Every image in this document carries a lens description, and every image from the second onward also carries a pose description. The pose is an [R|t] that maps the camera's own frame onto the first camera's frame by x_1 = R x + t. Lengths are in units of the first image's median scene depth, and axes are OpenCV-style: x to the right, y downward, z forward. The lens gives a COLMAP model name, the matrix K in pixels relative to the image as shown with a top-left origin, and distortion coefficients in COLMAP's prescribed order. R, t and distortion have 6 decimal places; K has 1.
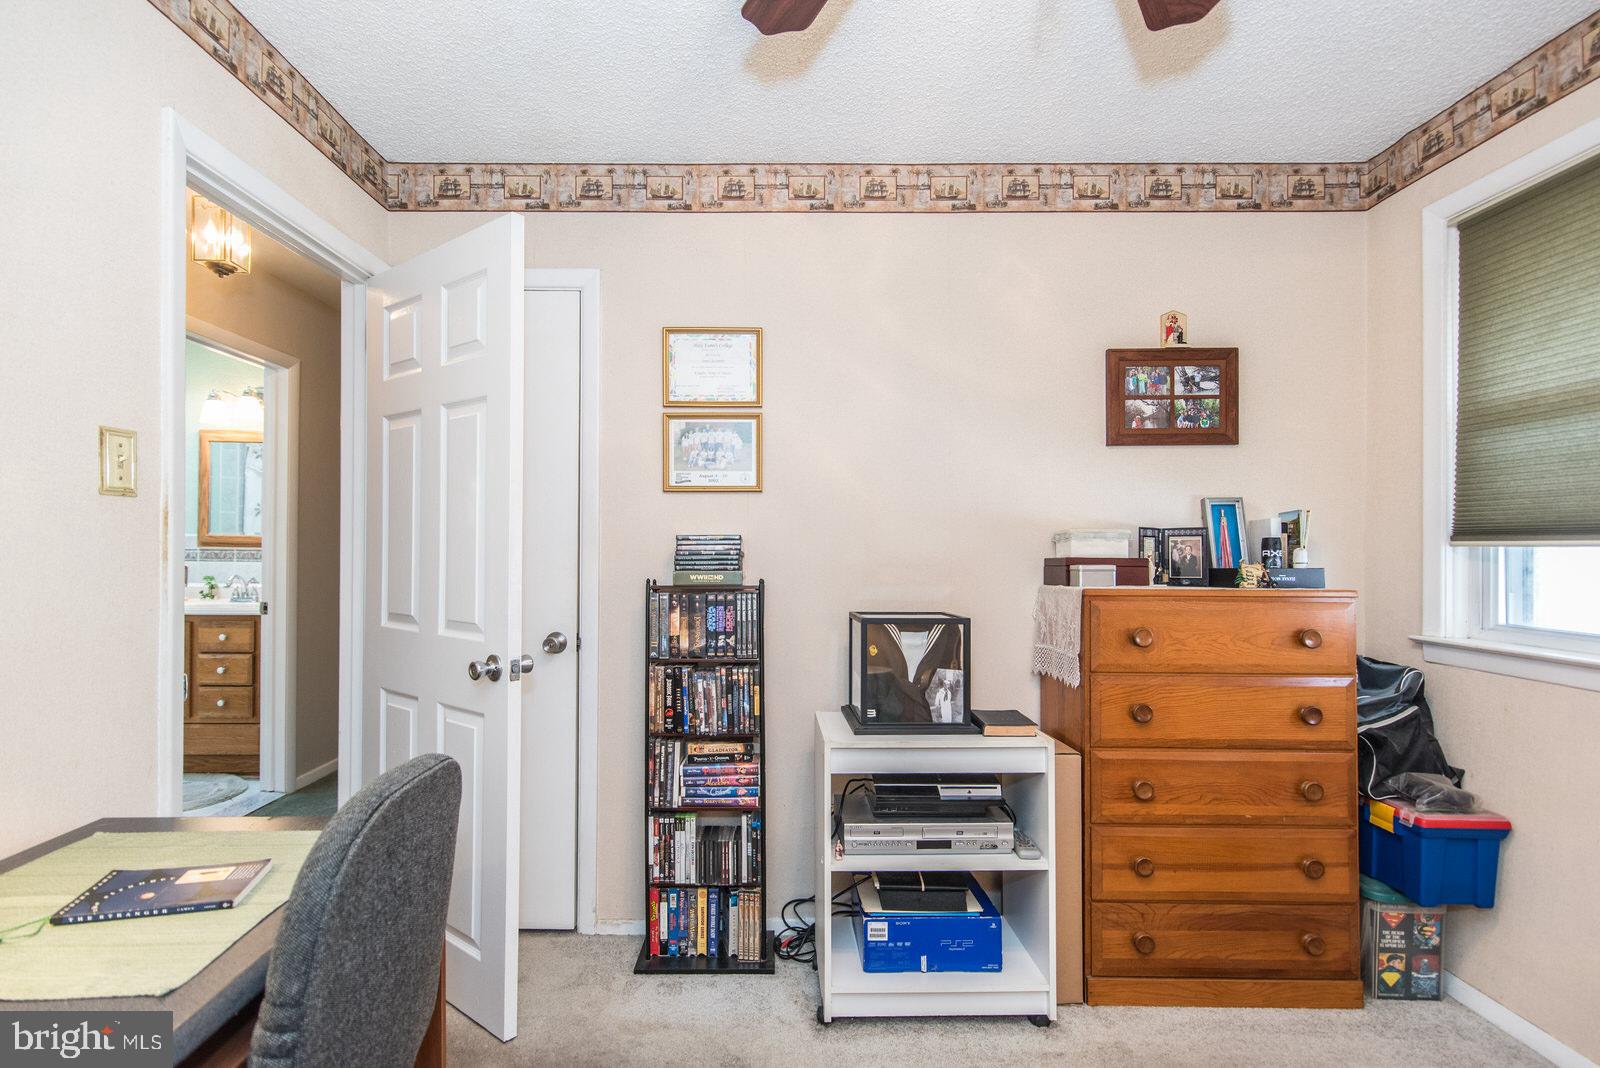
lens RADIAL K [[810.1, 0, 800.0], [0, 810.1, 534.0], [0, 0, 1]] dist [0.000849, -0.000209]
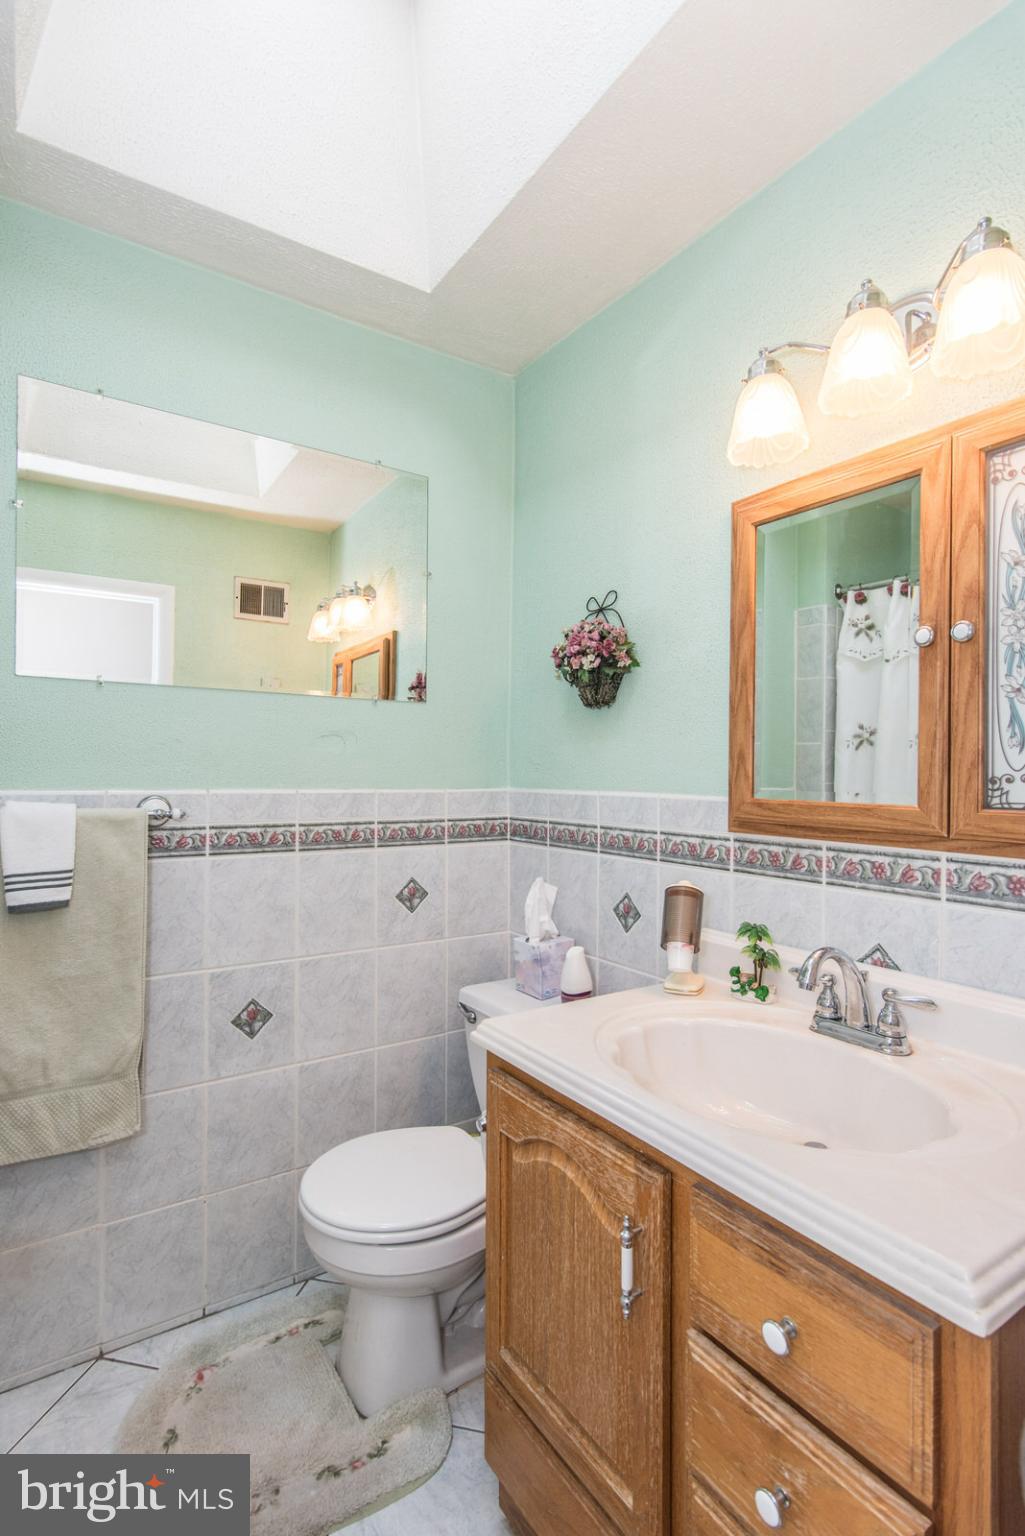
lens RADIAL K [[756.7, 0, 518.1], [0, 756.7, 775.4], [0, 0, 1]] dist [0.010710, -0.000440]
pose [[0.553200, -0.001574, -0.833047, -0.525077], [0.004289, 0.999990, 0.000959, -0.009578], [0.833038, -0.004103, 0.553201, 0.748965]]
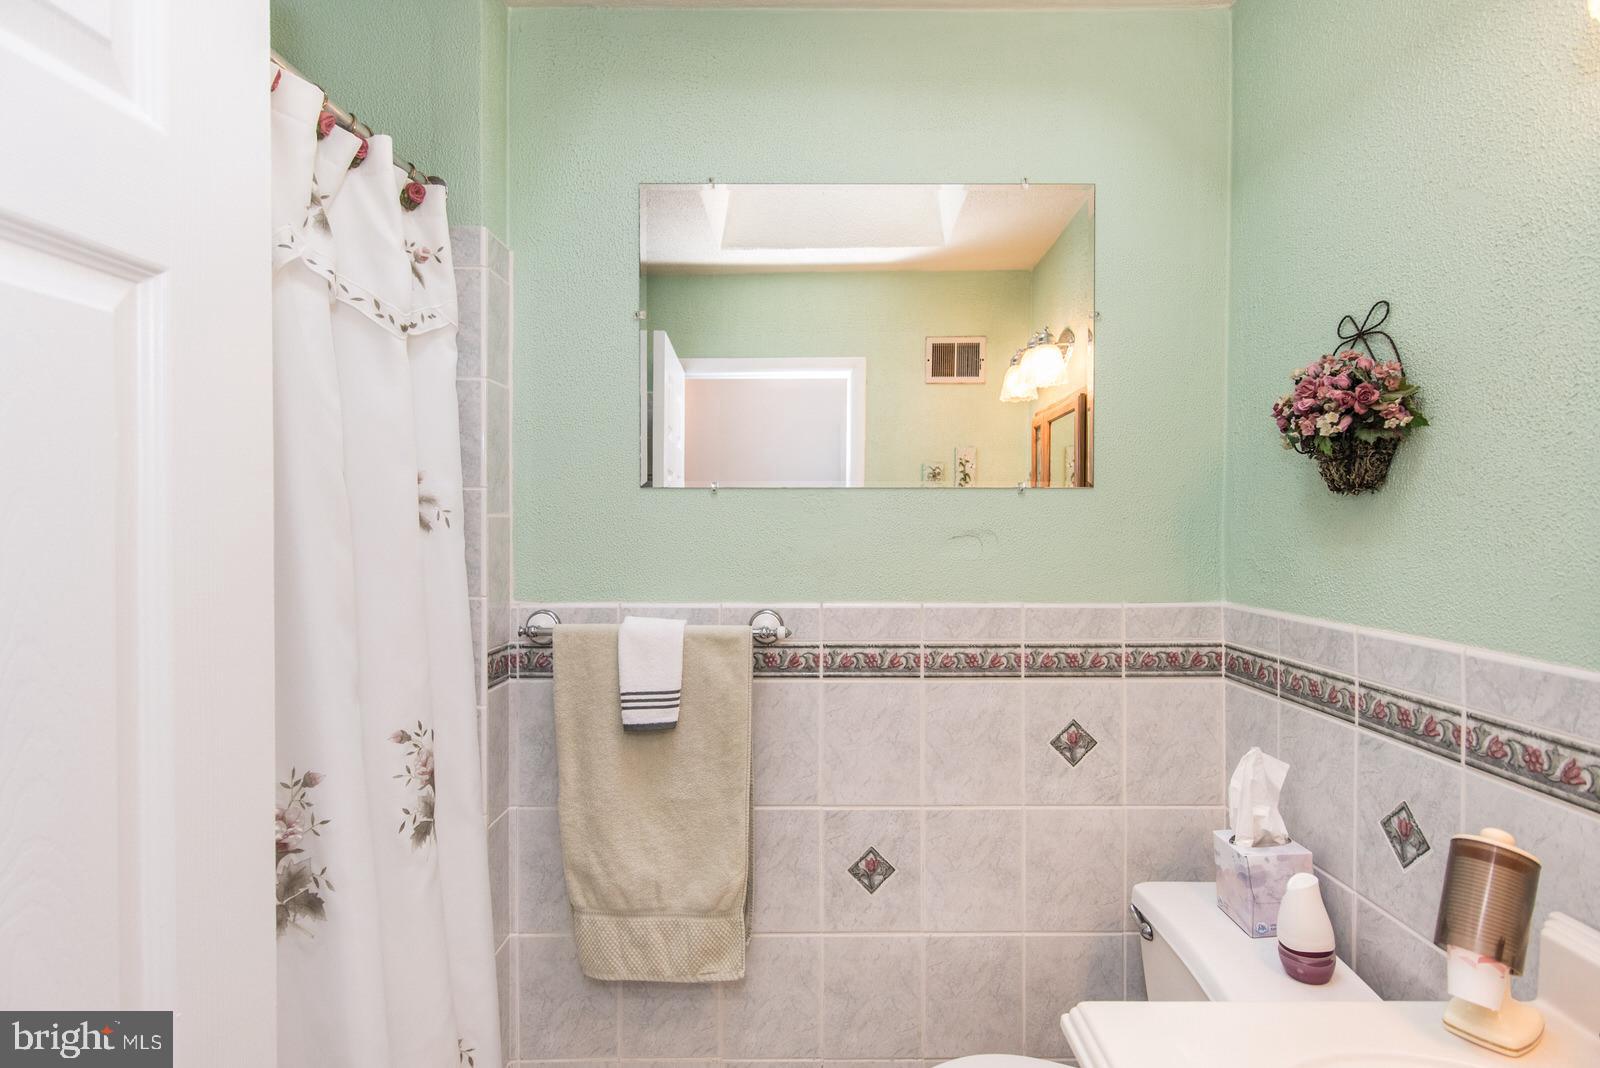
lens RADIAL K [[823.7, 0, 820.9], [0, 823.7, 540.6], [0, 0, 1]] dist [0.003574, -0.000013]
pose [[0.009294, 0.011748, -0.999888, -0.566068], [0.013722, 0.999835, 0.011875, -0.035693], [0.999863, -0.013830, 0.009132, 0.829990]]
